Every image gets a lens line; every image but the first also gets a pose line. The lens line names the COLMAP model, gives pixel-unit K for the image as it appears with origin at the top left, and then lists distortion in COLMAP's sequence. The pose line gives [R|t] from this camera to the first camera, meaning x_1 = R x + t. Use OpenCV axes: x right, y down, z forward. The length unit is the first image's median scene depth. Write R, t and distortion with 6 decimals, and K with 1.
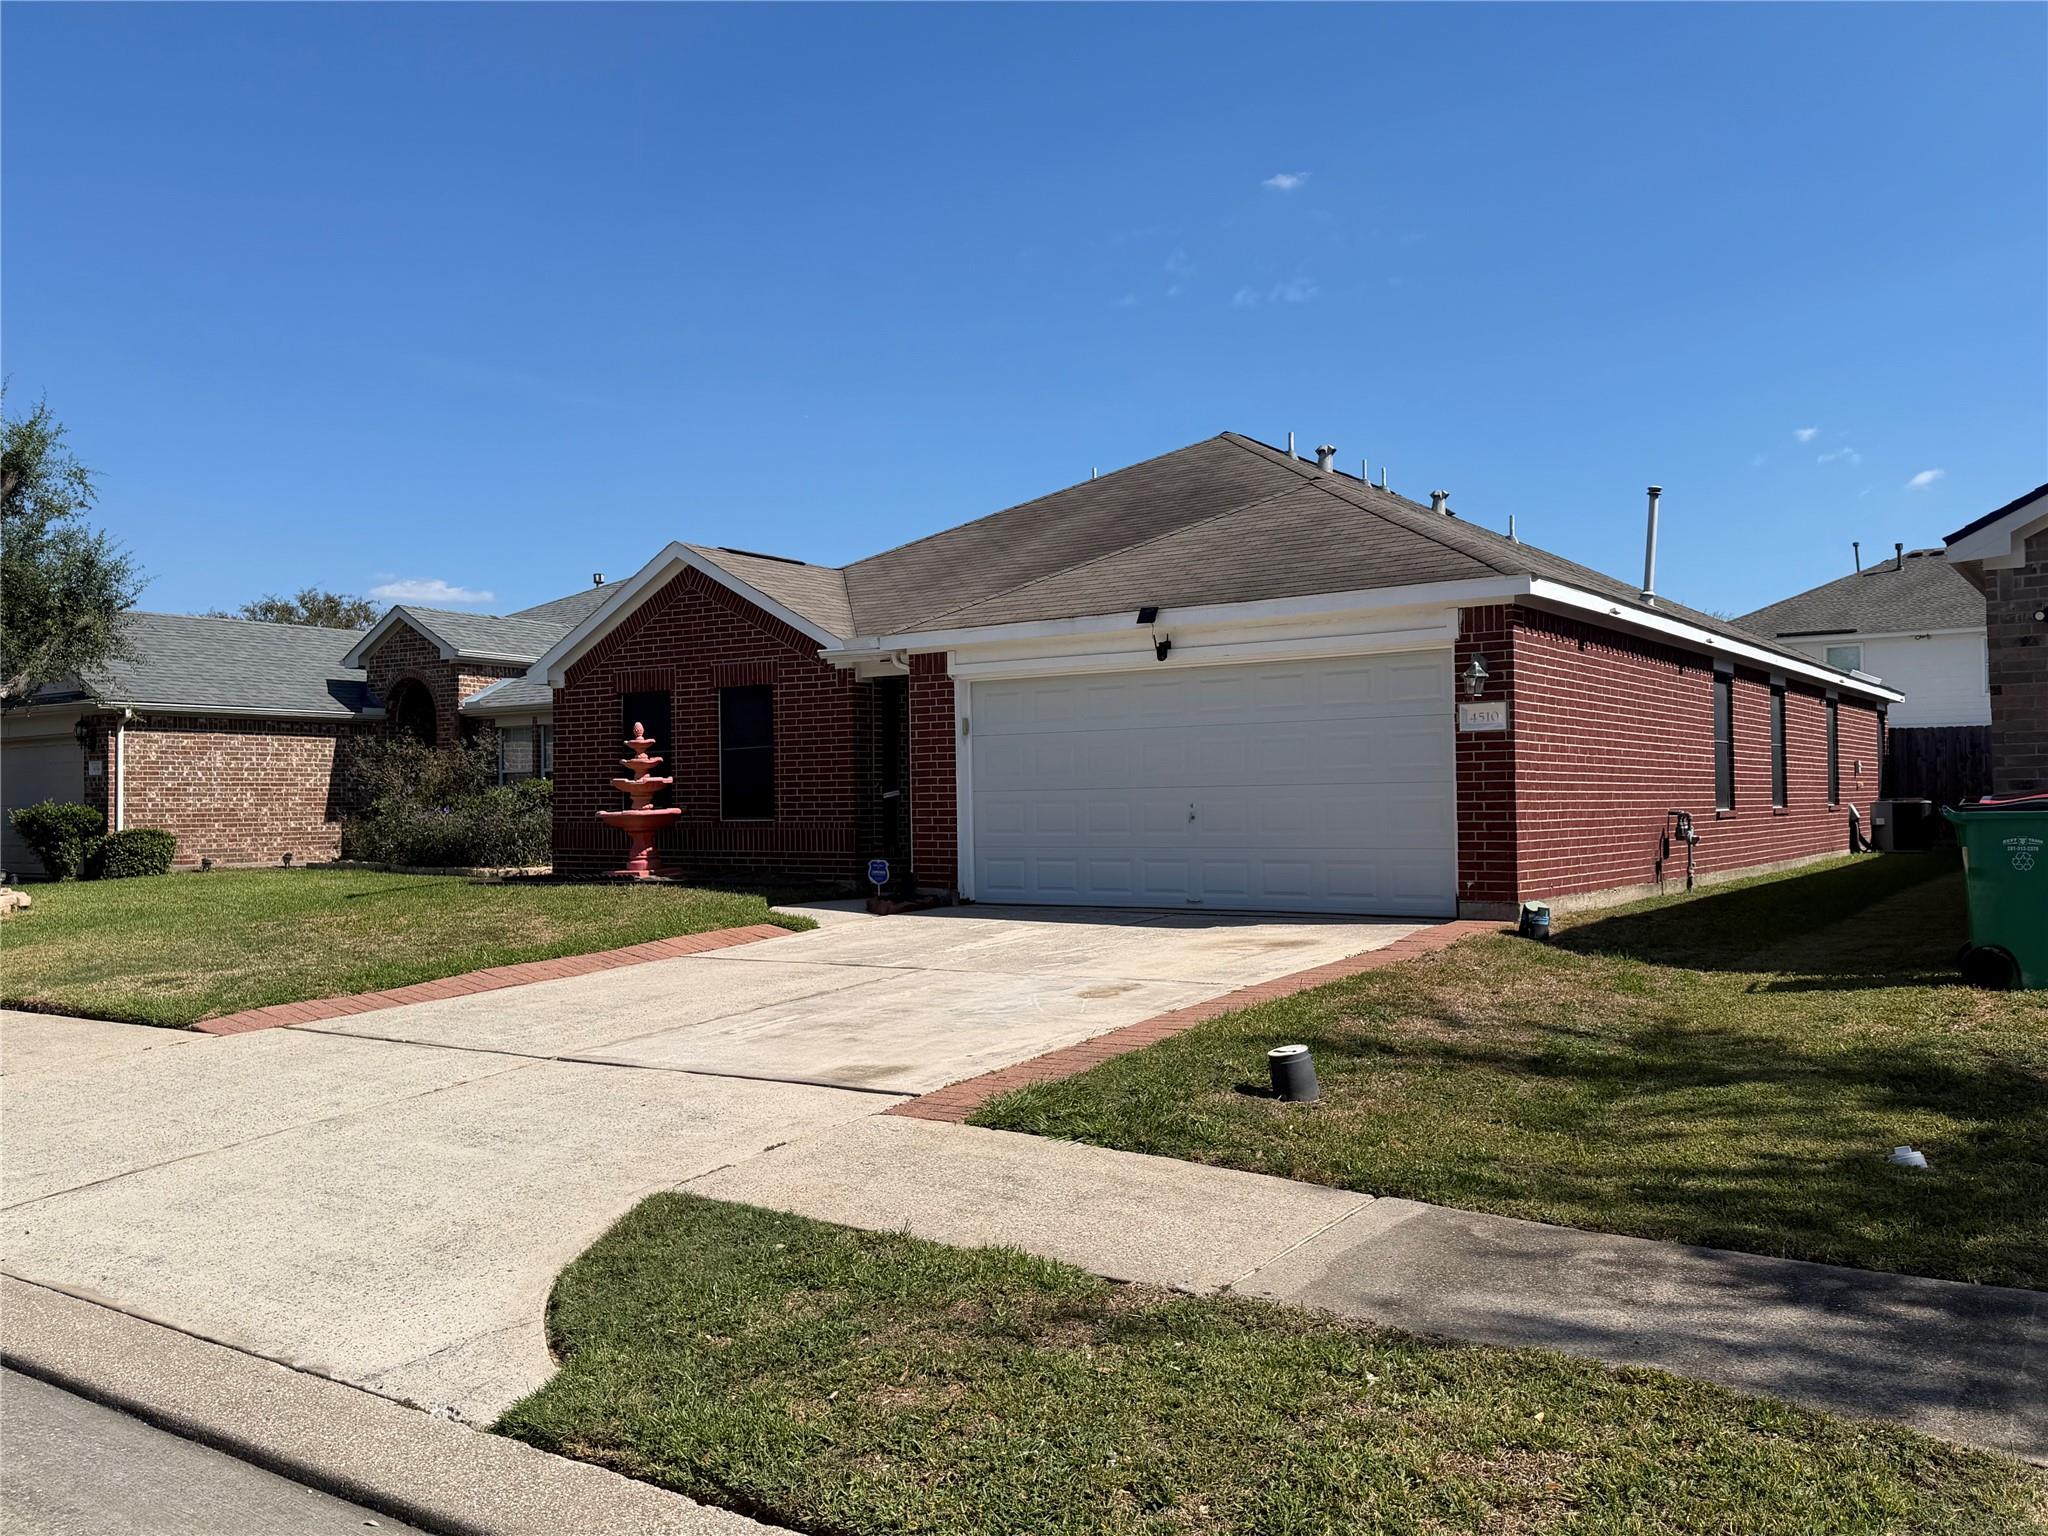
lens RADIAL K [[1658.9, 0, 1024.0], [0, 1658.9, 768.0], [0, 0, 1]] dist [0.123533, 0.000186]
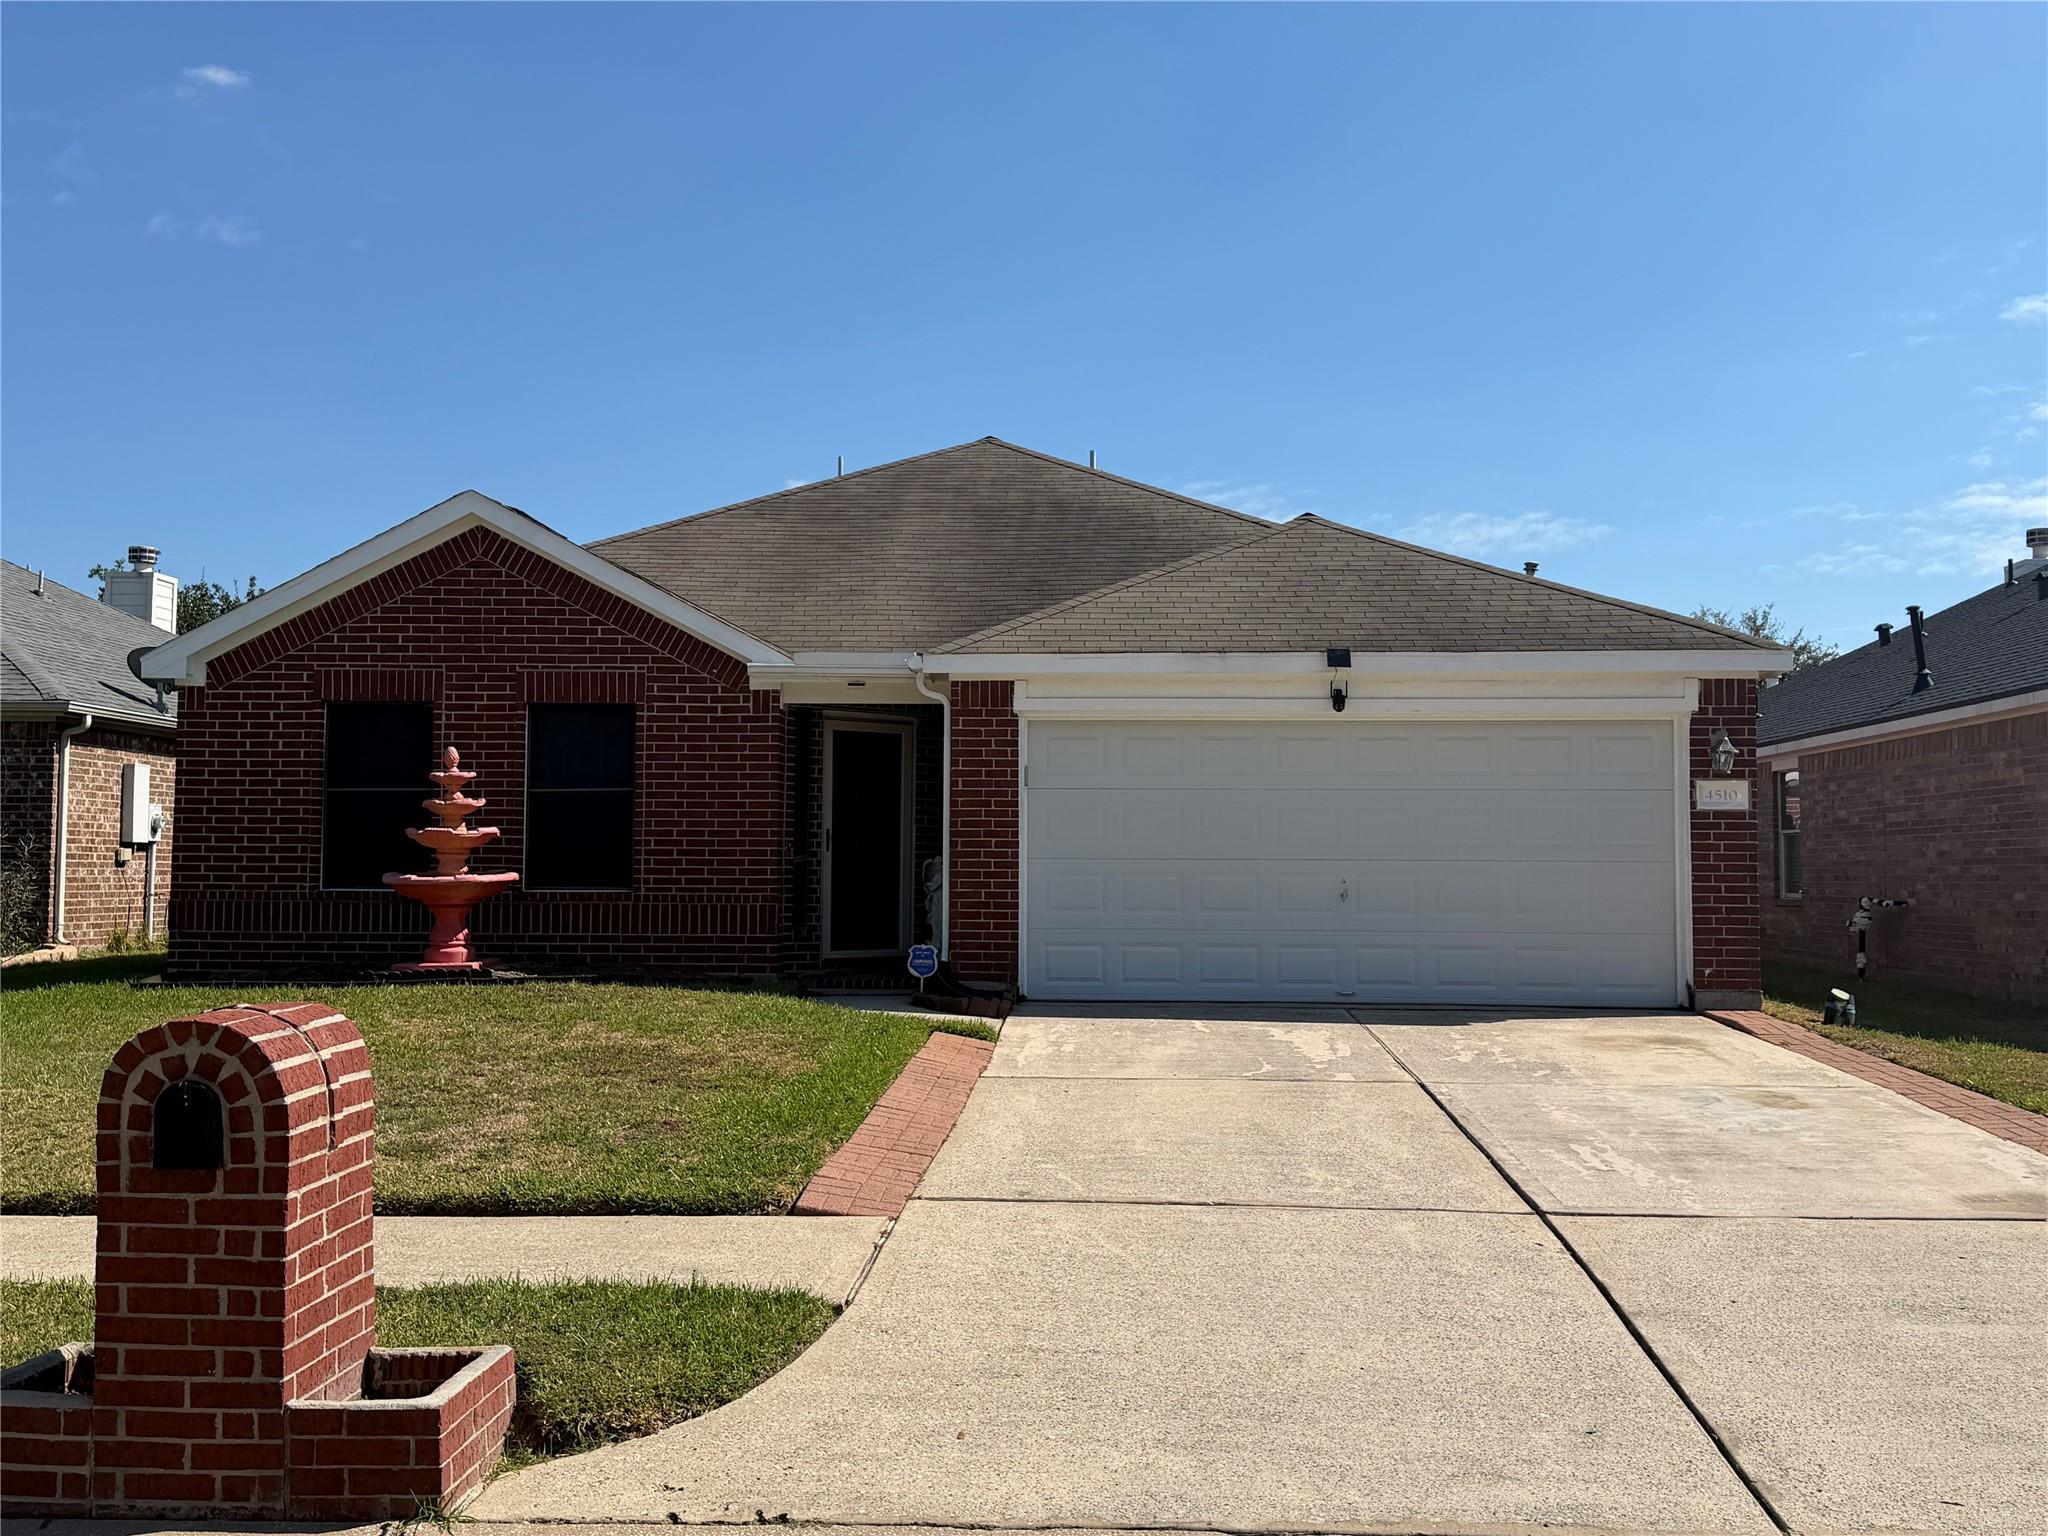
lens RADIAL K [[1928.6, 0, 1024.0], [0, 1928.6, 768.0], [0, 0, 1]] dist [0.168677, -0.311072]
pose [[0.842837, 0.045215, 0.536266, -0.529420], [-0.028216, 0.998807, -0.039868, 0.007764], [-0.537429, 0.018471, 0.843107, 0.222880]]
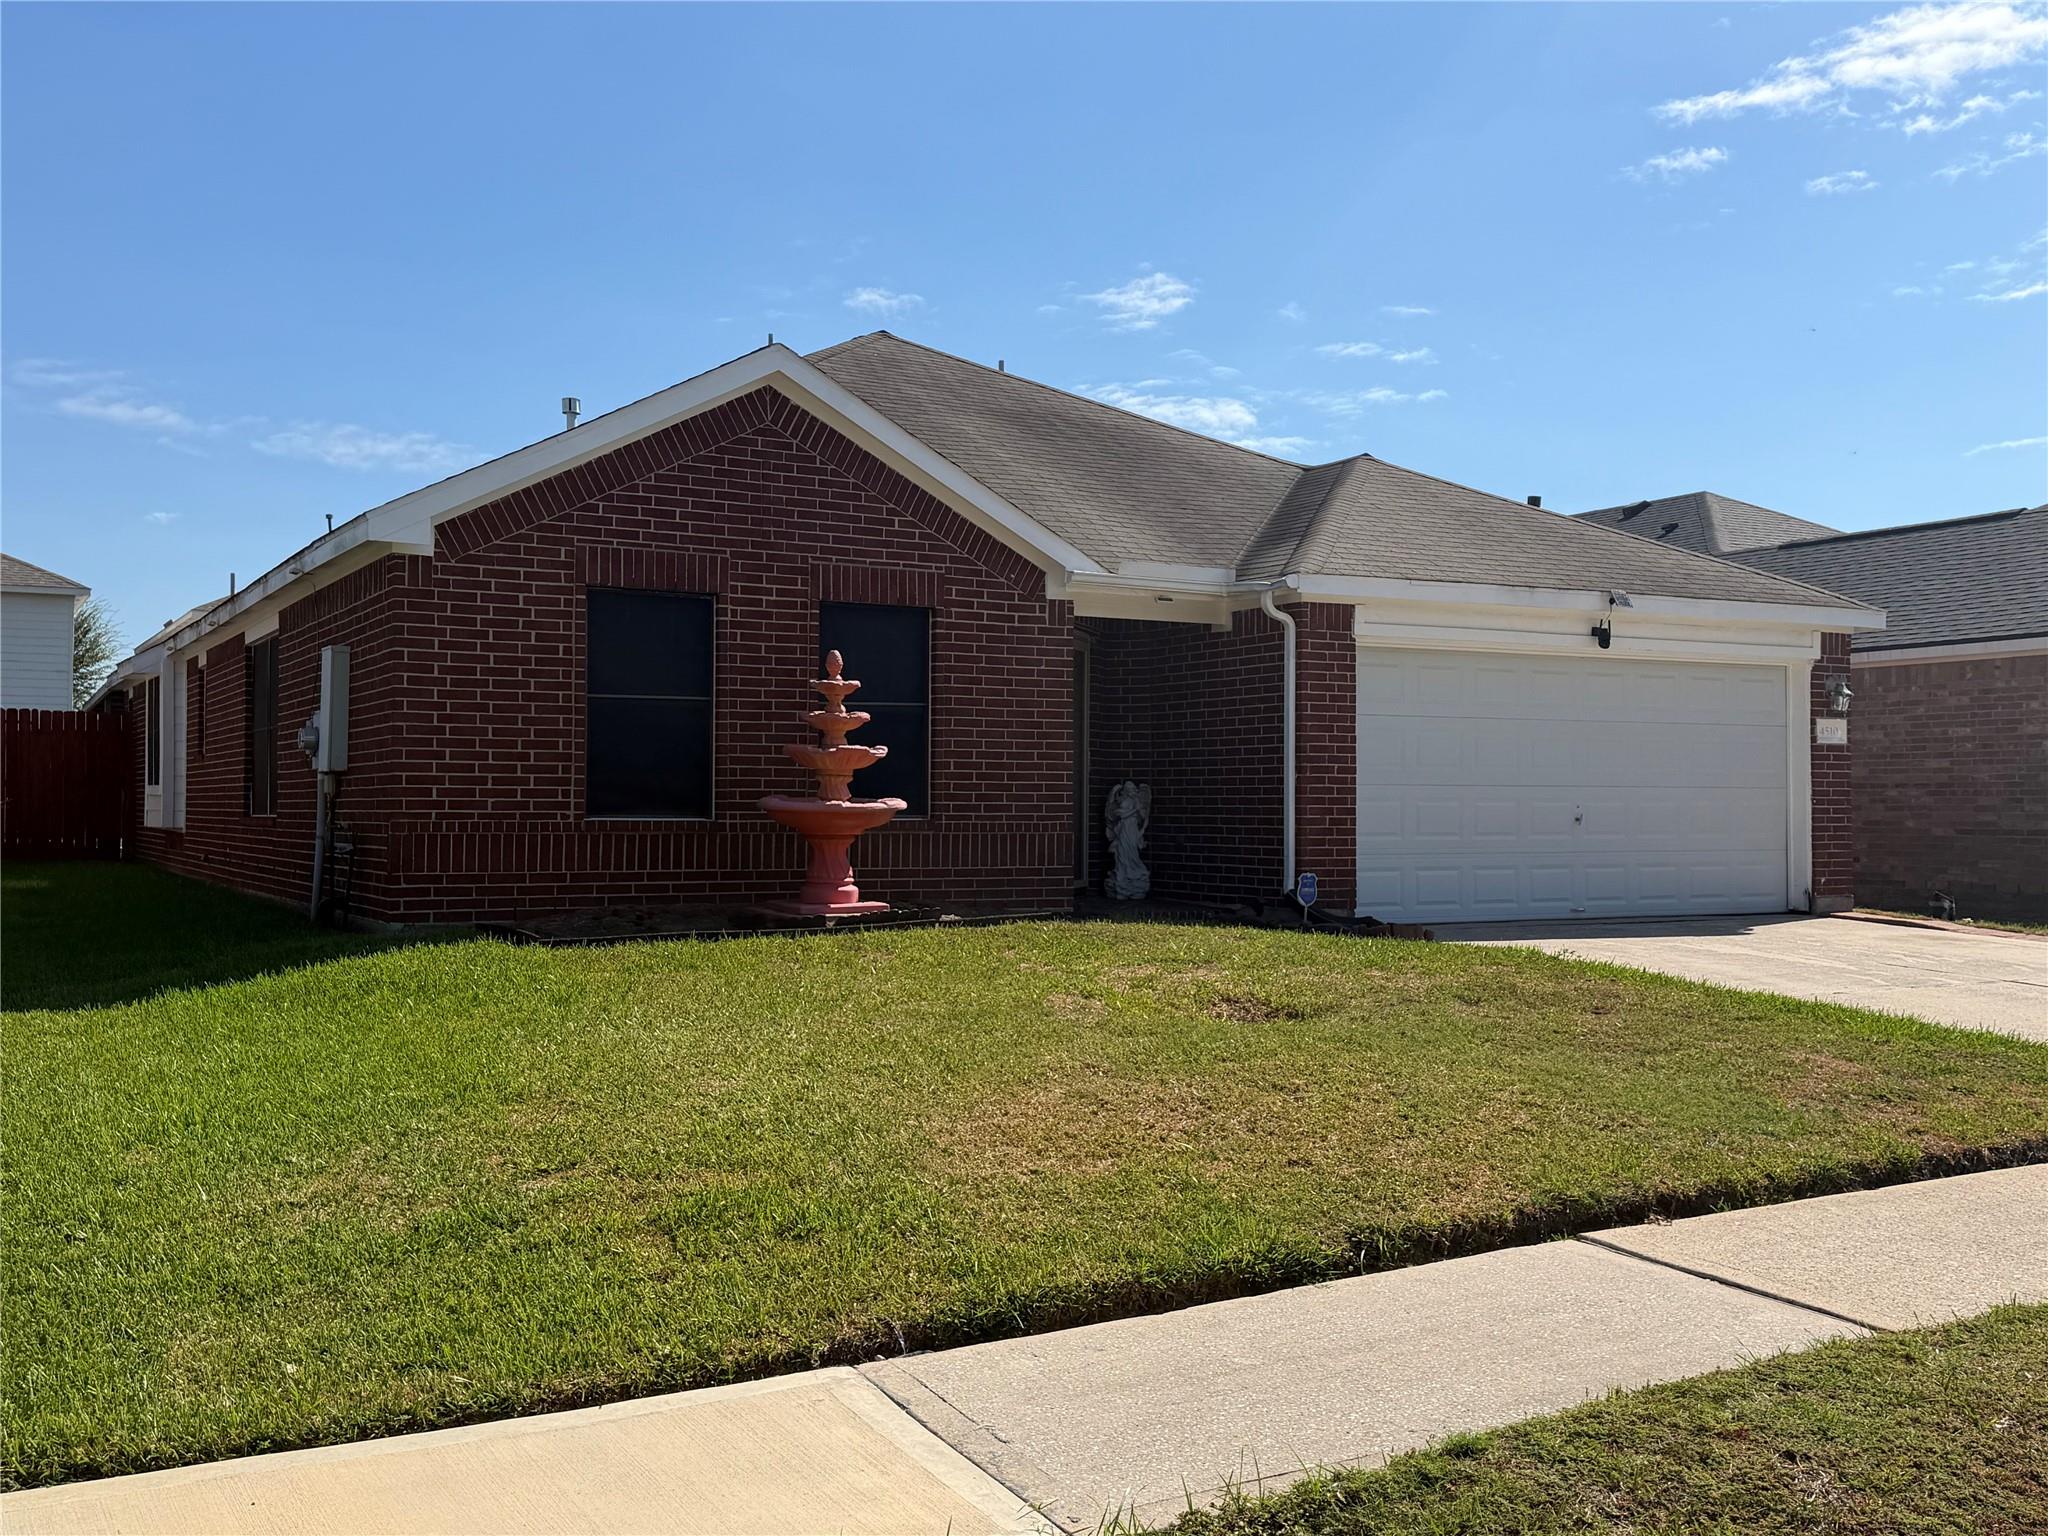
lens RADIAL K [[1928.6, 0, 1024.0], [0, 1928.6, 768.0], [0, 0, 1]] dist [0.168677, -0.311072]
pose [[0.435256, 0.029936, 0.899809, -0.925736], [-0.029625, 0.999382, -0.018919, 0.028237], [-0.899819, -0.018423, 0.435874, 0.736493]]
